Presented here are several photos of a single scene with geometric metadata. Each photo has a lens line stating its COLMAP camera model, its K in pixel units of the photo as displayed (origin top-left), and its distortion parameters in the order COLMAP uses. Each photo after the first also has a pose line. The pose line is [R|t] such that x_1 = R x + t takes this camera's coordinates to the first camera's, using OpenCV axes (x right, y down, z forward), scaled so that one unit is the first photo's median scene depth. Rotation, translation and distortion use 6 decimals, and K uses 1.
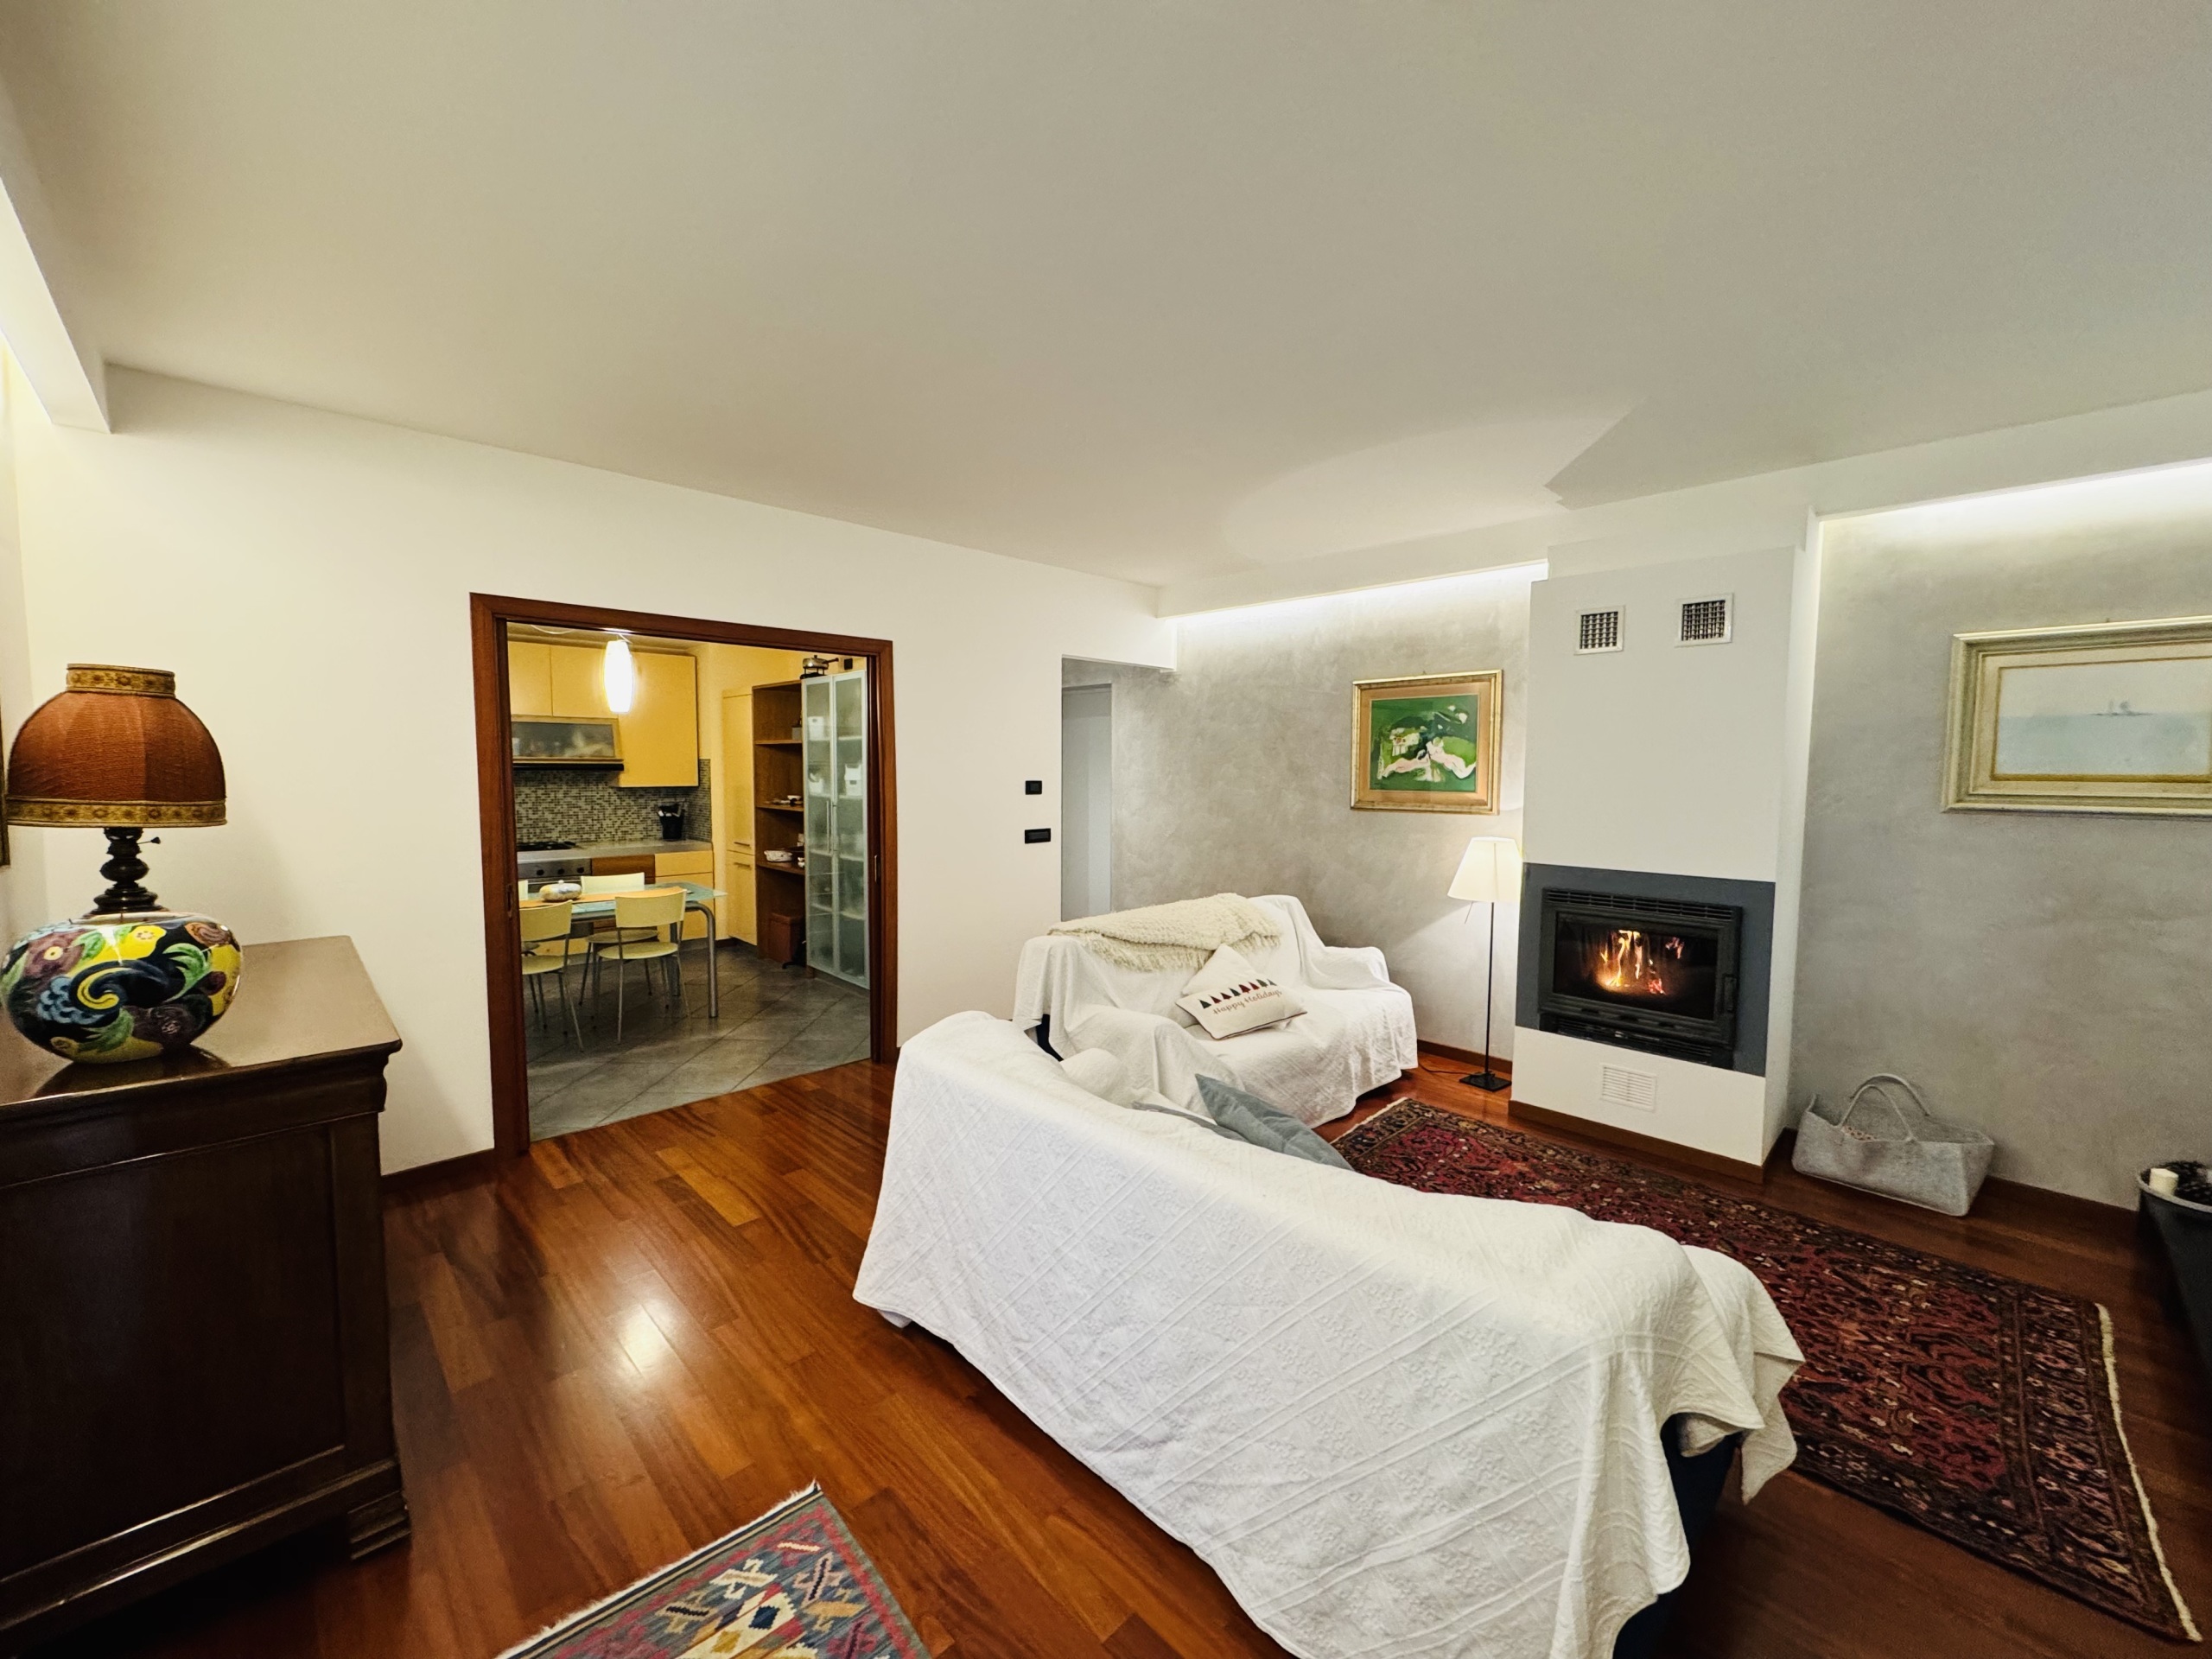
lens RADIAL K [[880.3, 0, 1101.5], [0, 880.3, 830.5], [0, 0, 1]] dist [-0.001578, -0.000125]
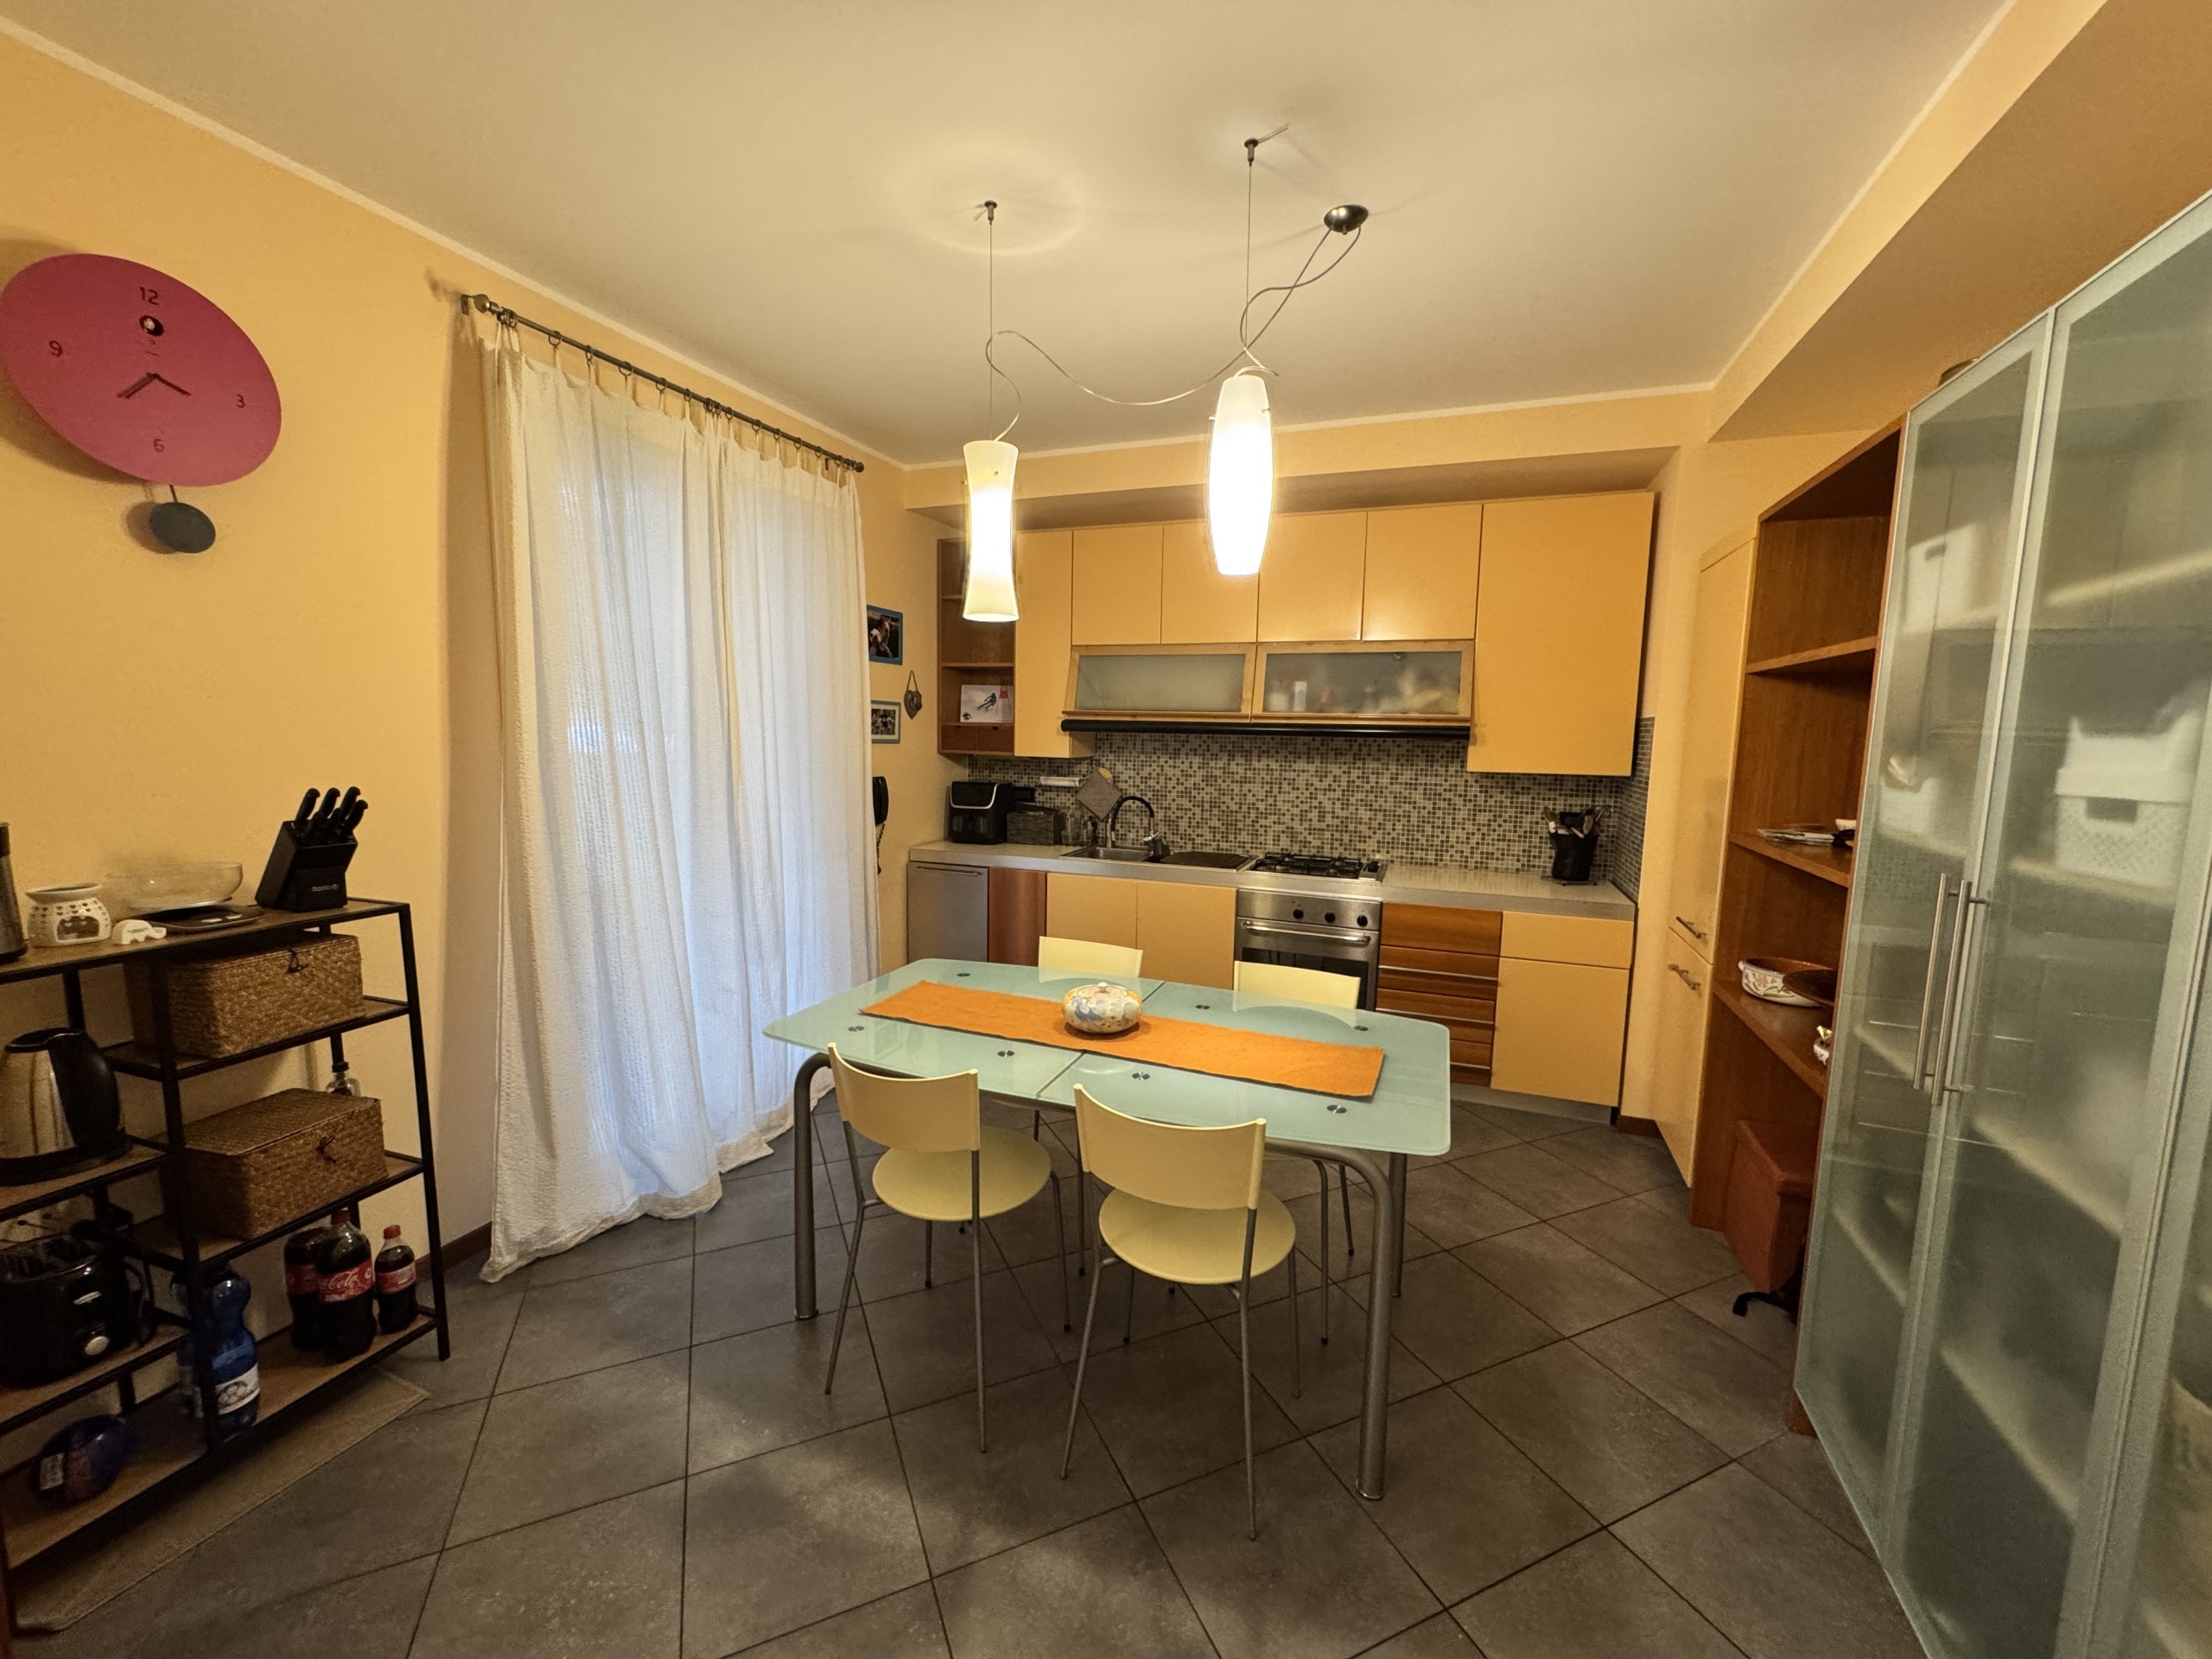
lens RADIAL K [[880.3, 0, 1103.5], [0, 880.3, 830.4], [0, 0, 1]] dist [-0.001578, -0.000125]
pose [[0.424110, 0.104847, -0.899521, -0.349045], [-0.079250, 0.993762, 0.078466, -0.081687], [0.902137, 0.038008, 0.429773, 1.237931]]
